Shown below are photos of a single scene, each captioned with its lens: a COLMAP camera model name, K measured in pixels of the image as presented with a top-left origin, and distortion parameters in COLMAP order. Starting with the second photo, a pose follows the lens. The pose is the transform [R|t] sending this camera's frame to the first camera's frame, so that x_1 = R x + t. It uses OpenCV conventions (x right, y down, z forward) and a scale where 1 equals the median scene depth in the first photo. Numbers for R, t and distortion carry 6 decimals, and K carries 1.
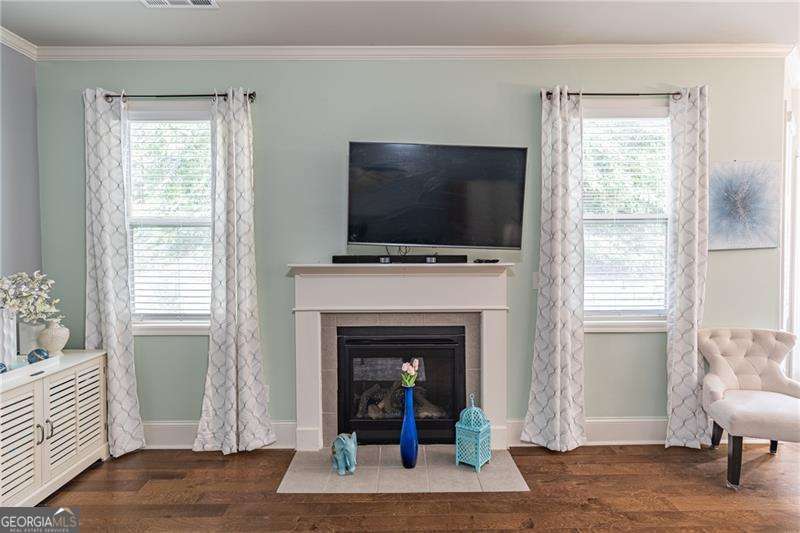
lens RADIAL K [[437.4, 0, 400.0], [0, 437.4, 266.5], [0, 0, 1]] dist [0.000993, 0.001567]
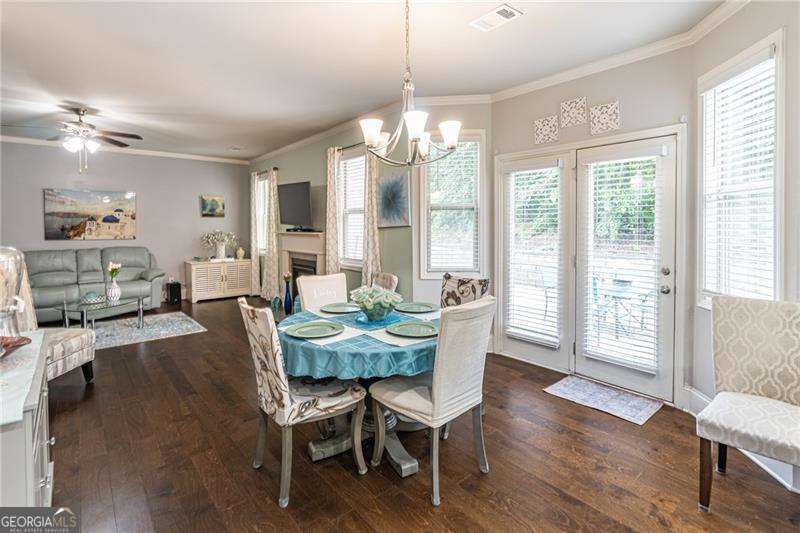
lens RADIAL K [[393.4, 0, 400.8], [0, 393.4, 242.6], [0, 0, 1]] dist [0.000009, 0.000601]
pose [[0.632590, 0.037349, -0.773586, 2.010100], [-0.029427, 0.999274, 0.024182, -0.018629], [0.773927, 0.007467, 0.633230, 0.079458]]
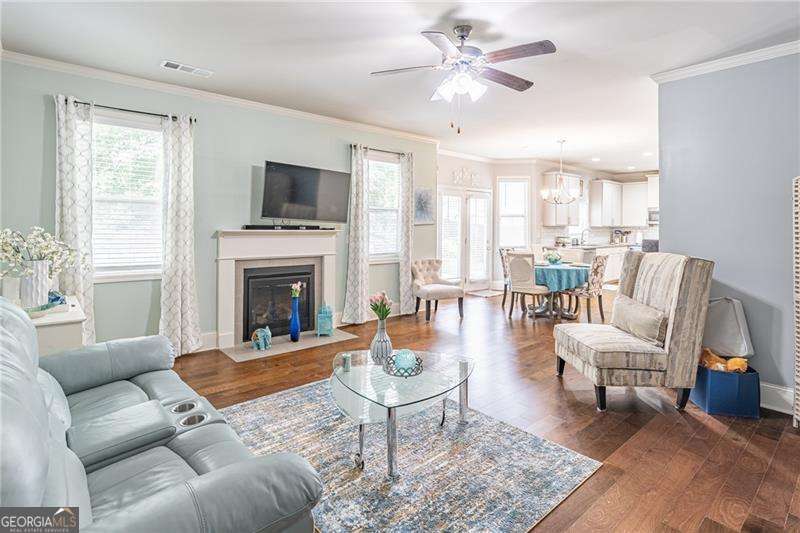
lens RADIAL K [[394.0, 0, 396.1], [0, 394.0, 217.2], [0, 0, 1]] dist [-0.001646, -0.000016]
pose [[0.771765, 0.027100, 0.635330, -0.663359], [0.004403, 0.998840, -0.047954, 0.020126], [-0.635892, 0.039806, 0.770751, -0.511959]]
